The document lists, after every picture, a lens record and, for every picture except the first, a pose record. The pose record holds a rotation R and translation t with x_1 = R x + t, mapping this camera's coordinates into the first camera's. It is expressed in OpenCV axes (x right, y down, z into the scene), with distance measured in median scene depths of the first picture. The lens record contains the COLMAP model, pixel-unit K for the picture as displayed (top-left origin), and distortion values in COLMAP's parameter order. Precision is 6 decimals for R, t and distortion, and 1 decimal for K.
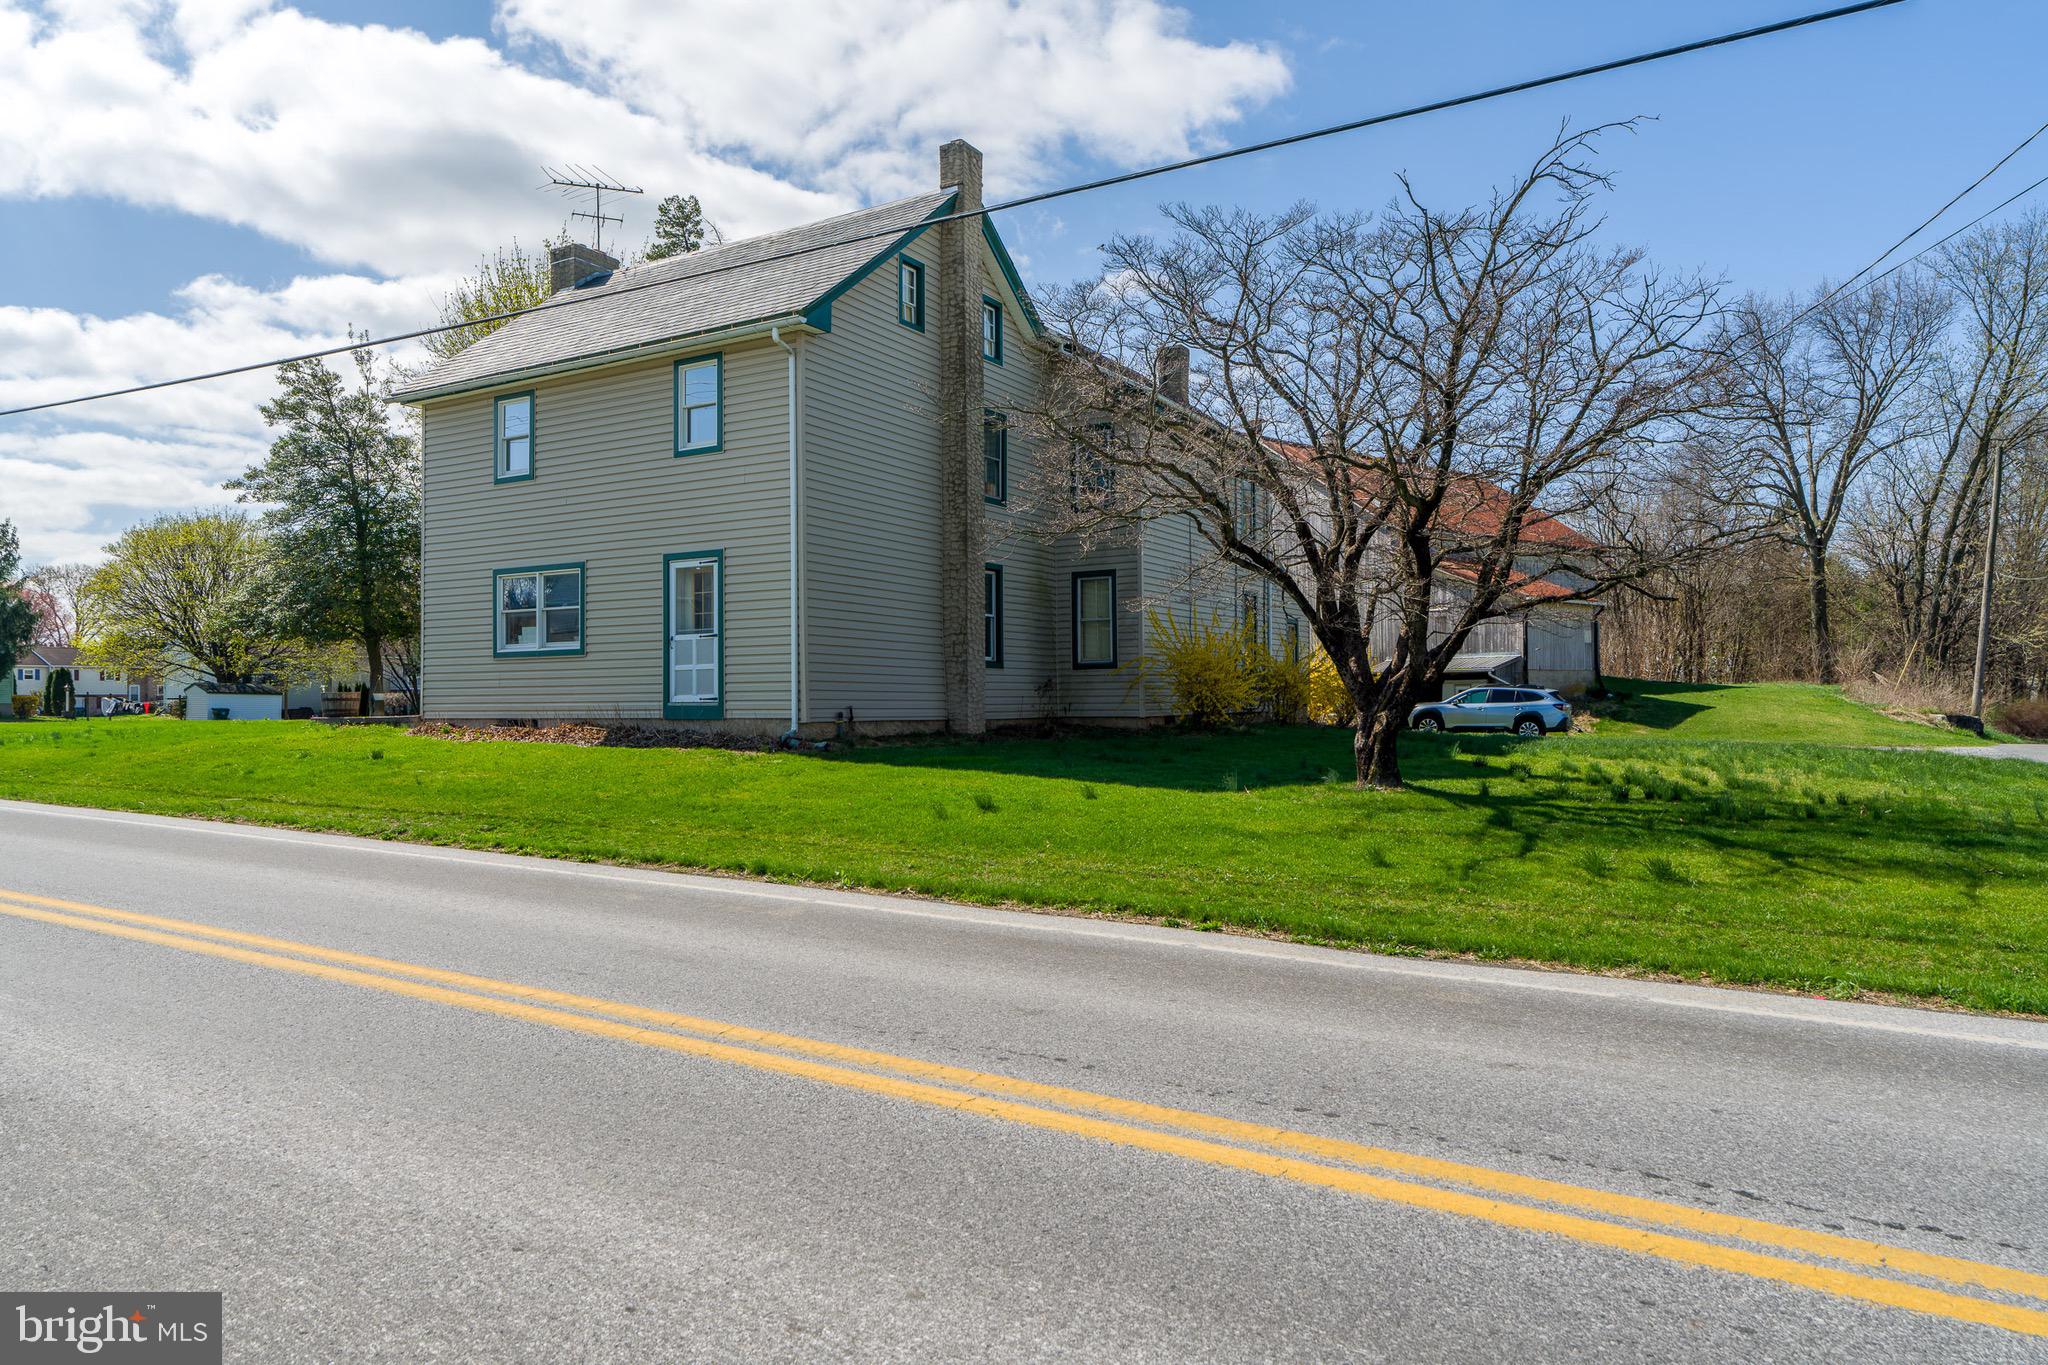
lens RADIAL K [[1283.5, 0, 1018.1], [0, 1283.5, 679.8], [0, 0, 1]] dist [0.000982, -0.001178]
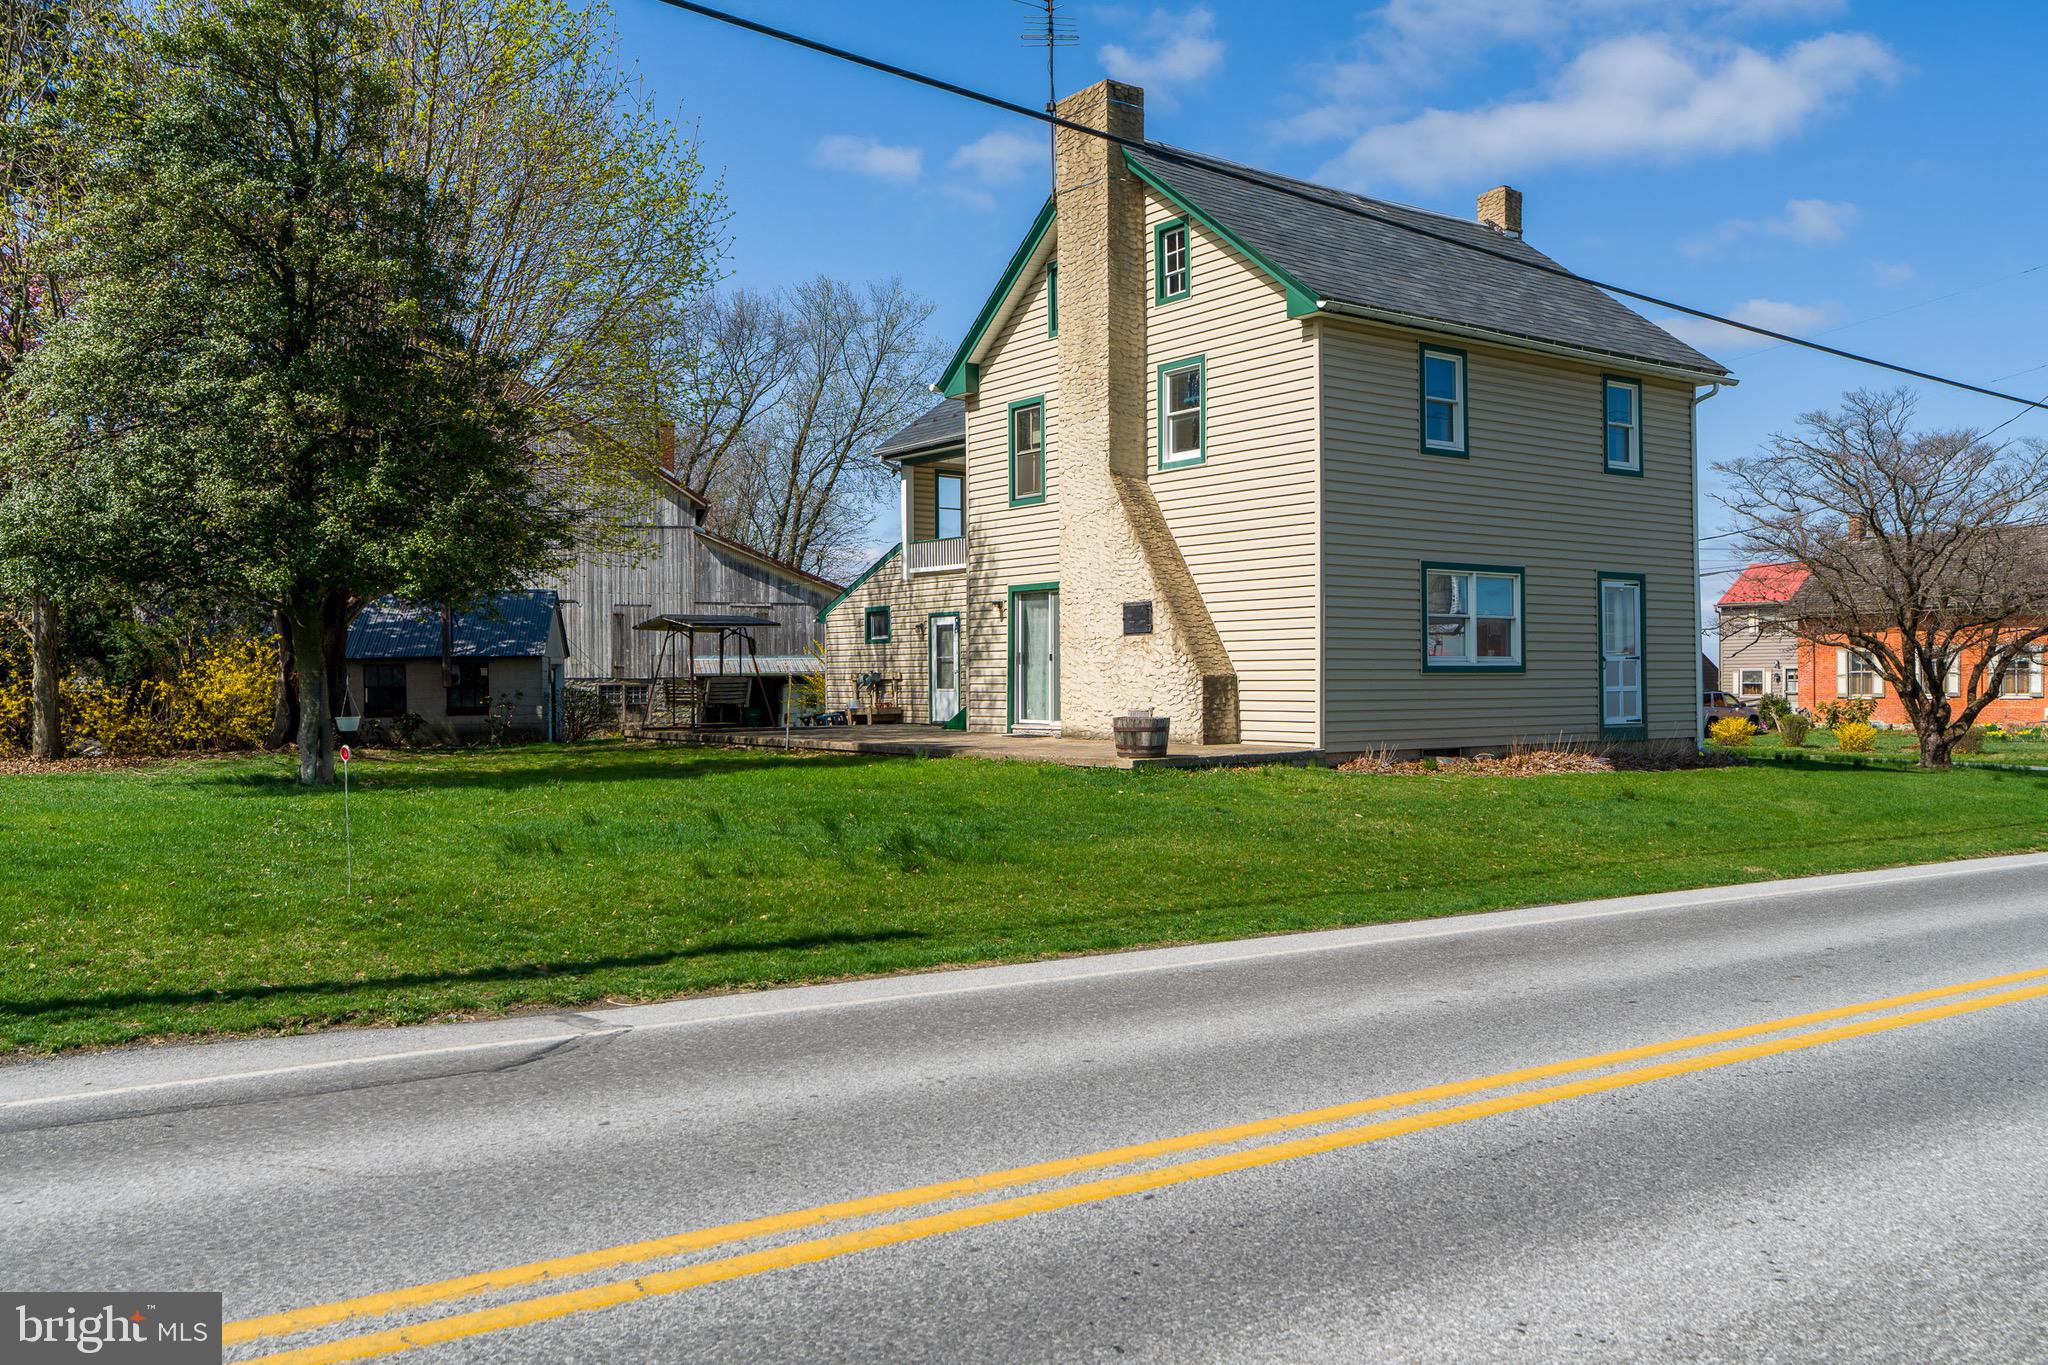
lens RADIAL K [[1642.1, 0, 1025.1], [0, 1642.1, 685.0], [0, 0, 1]] dist [0.014131, -0.013309]
pose [[0.394608, 0.005405, 0.918834, -1.611196], [-0.011462, 0.999934, -0.000960, -0.006240], [-0.918778, -0.010153, 0.394644, 0.924085]]
